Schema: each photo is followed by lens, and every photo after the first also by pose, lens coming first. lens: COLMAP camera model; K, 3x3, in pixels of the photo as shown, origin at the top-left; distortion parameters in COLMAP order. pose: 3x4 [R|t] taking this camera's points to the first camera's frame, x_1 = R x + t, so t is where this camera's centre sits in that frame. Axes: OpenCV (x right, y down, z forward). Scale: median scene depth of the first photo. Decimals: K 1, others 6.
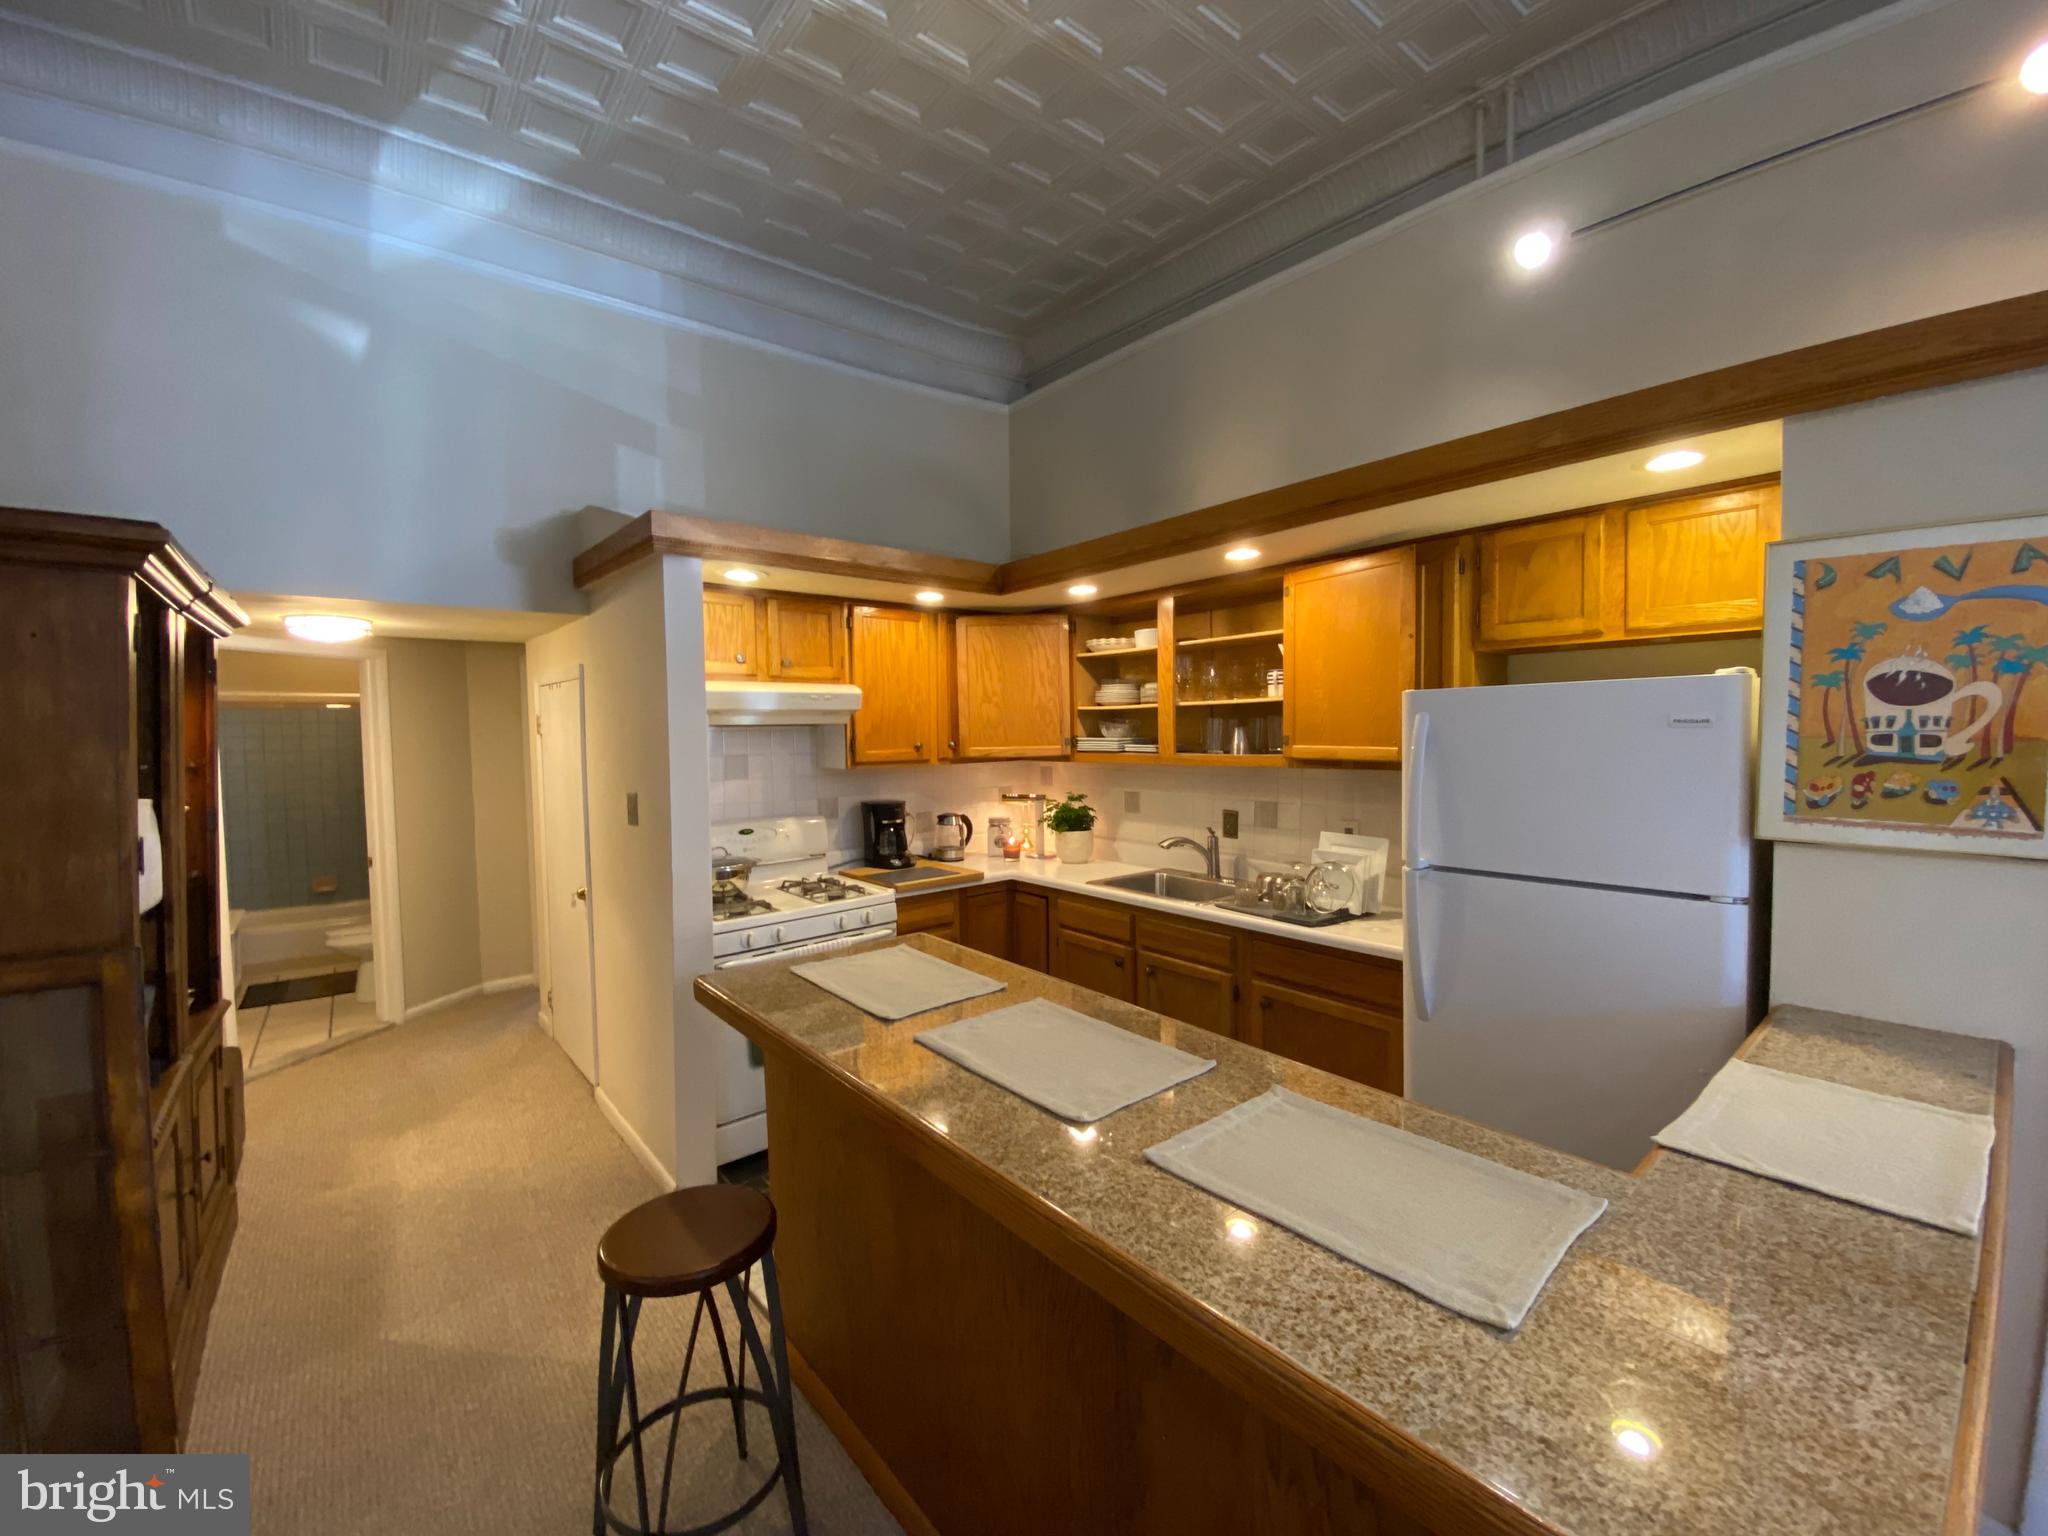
lens RADIAL K [[838.8, 0, 1024.0], [0, 838.8, 768.0], [0, 0, 1]] dist [0.018686, -0.021703]
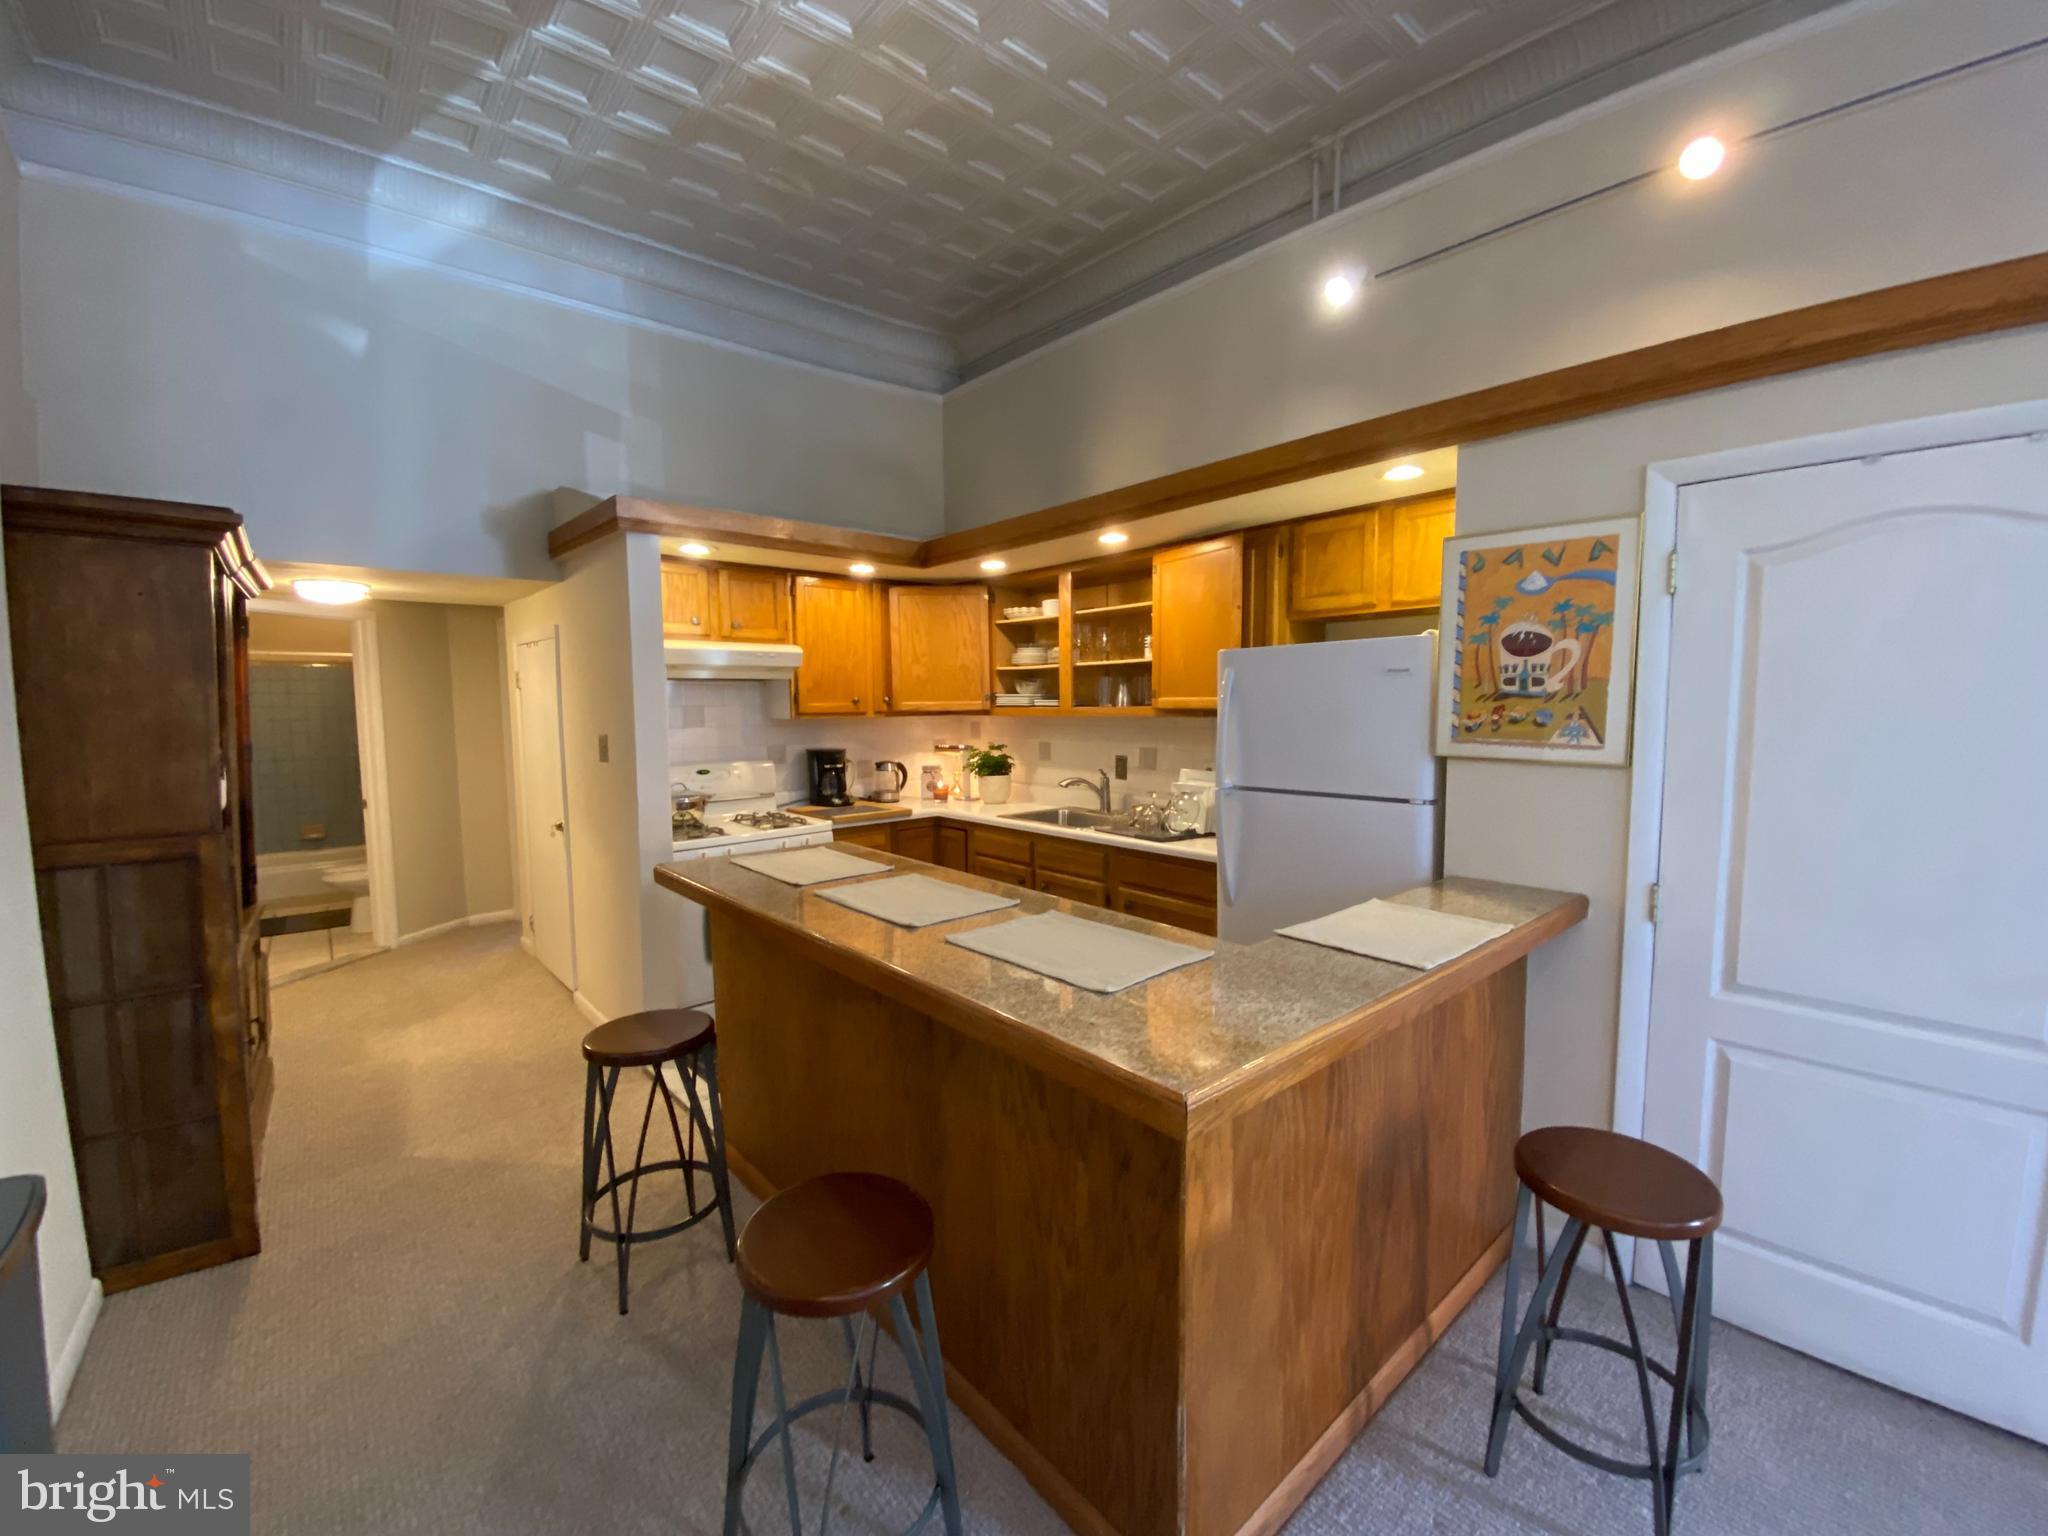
lens RADIAL K [[838.8, 0, 1024.0], [0, 838.8, 768.0], [0, 0, 1]] dist [0.018686, -0.021703]
pose [[0.999570, 0.003471, 0.029127, 0.089440], [-0.004460, 0.999414, 0.033945, 0.033643], [-0.028992, -0.034060, 0.998999, -0.196244]]
